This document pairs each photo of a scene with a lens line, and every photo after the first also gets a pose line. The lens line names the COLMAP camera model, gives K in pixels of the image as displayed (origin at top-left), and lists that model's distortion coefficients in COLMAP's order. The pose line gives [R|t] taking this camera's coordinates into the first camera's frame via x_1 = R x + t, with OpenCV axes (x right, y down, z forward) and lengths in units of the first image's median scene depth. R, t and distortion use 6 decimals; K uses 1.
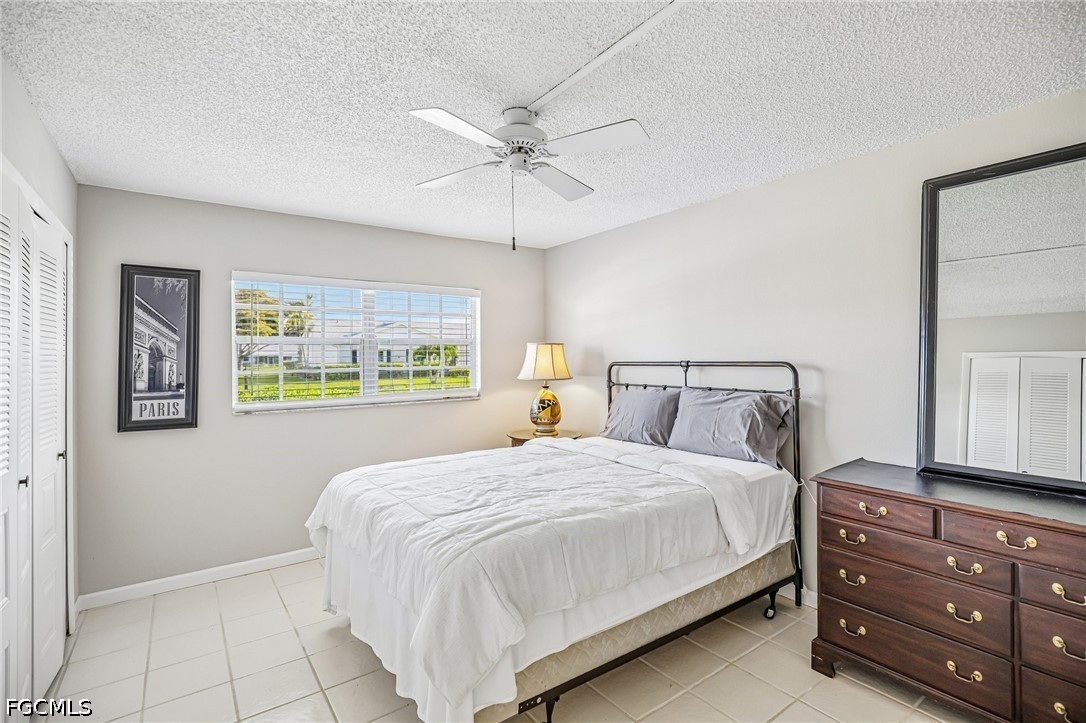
lens RADIAL K [[502.1, 0, 560.1], [0, 502.1, 359.4], [0, 0, 1]] dist [-0.013324, 0.000077]
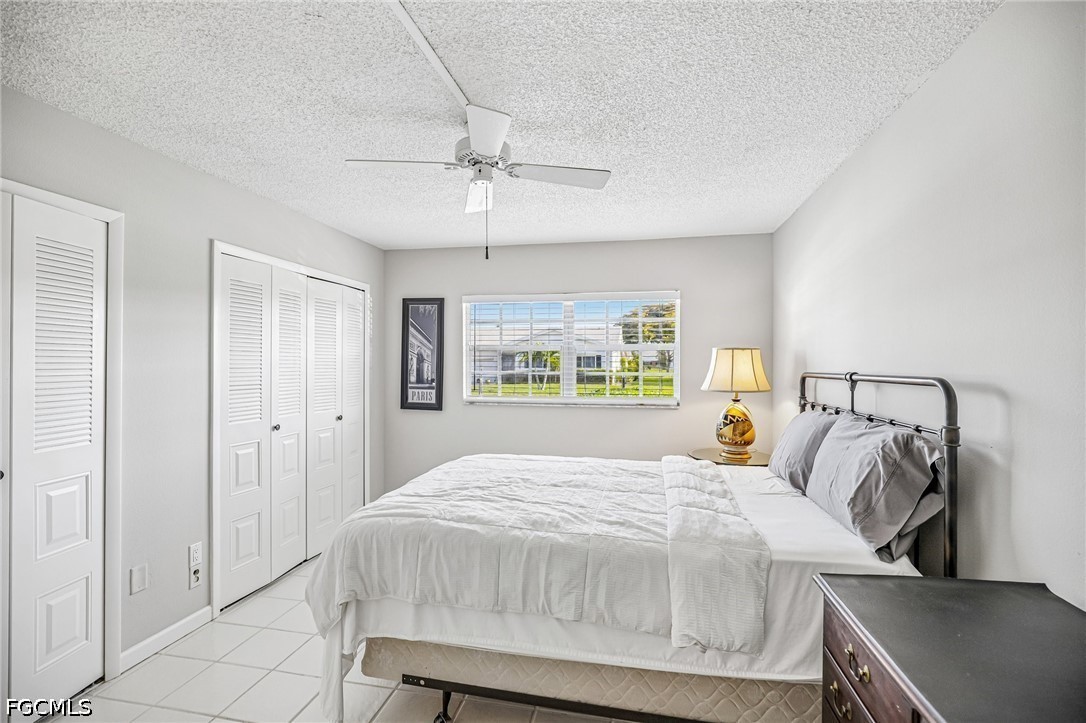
lens RADIAL K [[512.3, 0, 564.2], [0, 512.3, 372.7], [0, 0, 1]] dist [-0.022130, 0.001188]
pose [[0.670975, 0.026813, -0.740995, 0.591791], [-0.016143, 0.999637, 0.021555, -0.006998], [0.741304, -0.002501, 0.671164, 0.307881]]
